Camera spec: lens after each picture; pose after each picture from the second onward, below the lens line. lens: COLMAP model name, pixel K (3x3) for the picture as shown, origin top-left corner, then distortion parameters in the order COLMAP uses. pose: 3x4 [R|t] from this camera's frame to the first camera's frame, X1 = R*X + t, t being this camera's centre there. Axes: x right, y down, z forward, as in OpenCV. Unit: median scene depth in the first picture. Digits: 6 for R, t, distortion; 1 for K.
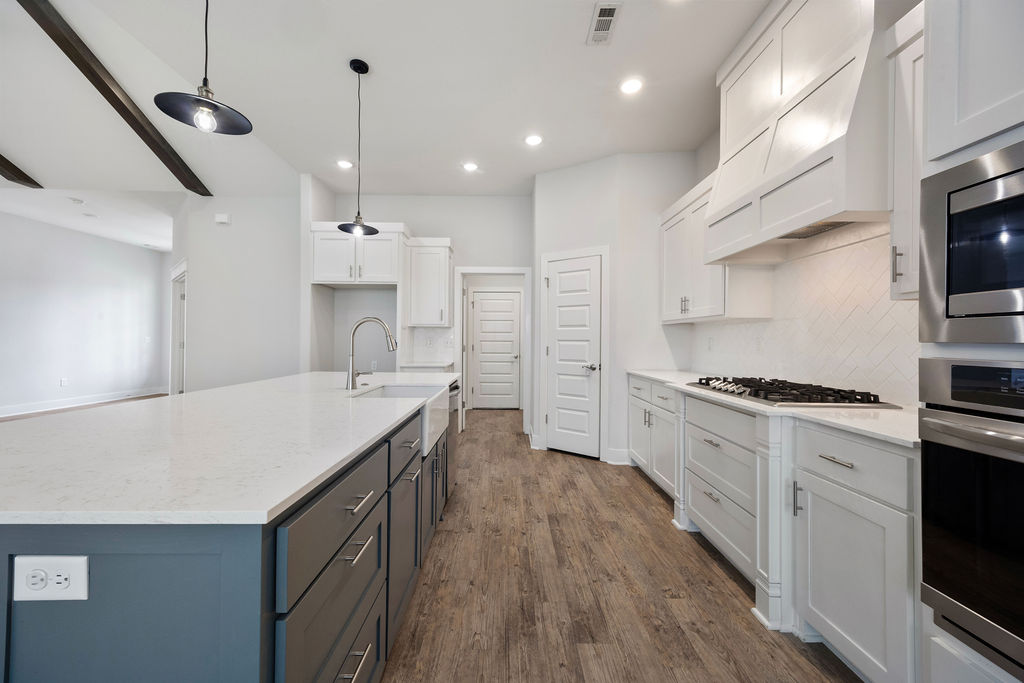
lens RADIAL K [[412.1, 0, 511.0], [0, 412.1, 339.6], [0, 0, 1]] dist [0.001555, 0.000075]
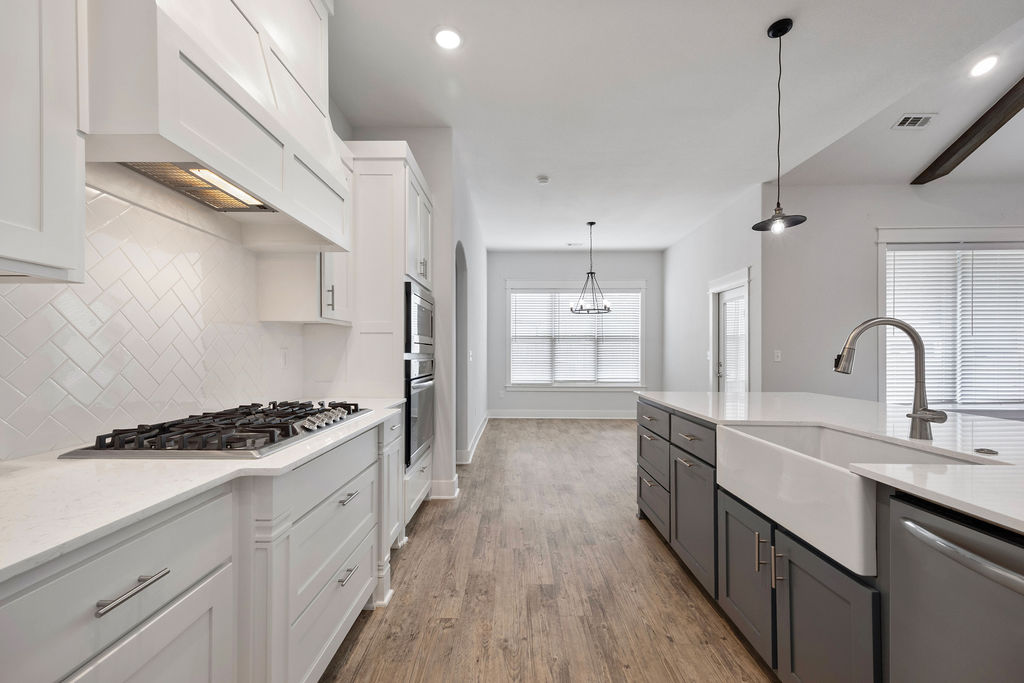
lens RADIAL K [[399.6, 0, 512.9], [0, 399.6, 349.2], [0, 0, 1]] dist [-0.000412, -0.000010]
pose [[-0.999706, -0.008161, 0.022840, 0.233600], [-0.008433, 0.999894, -0.011833, 0.004960], [-0.022741, -0.012023, -0.999669, 1.991548]]
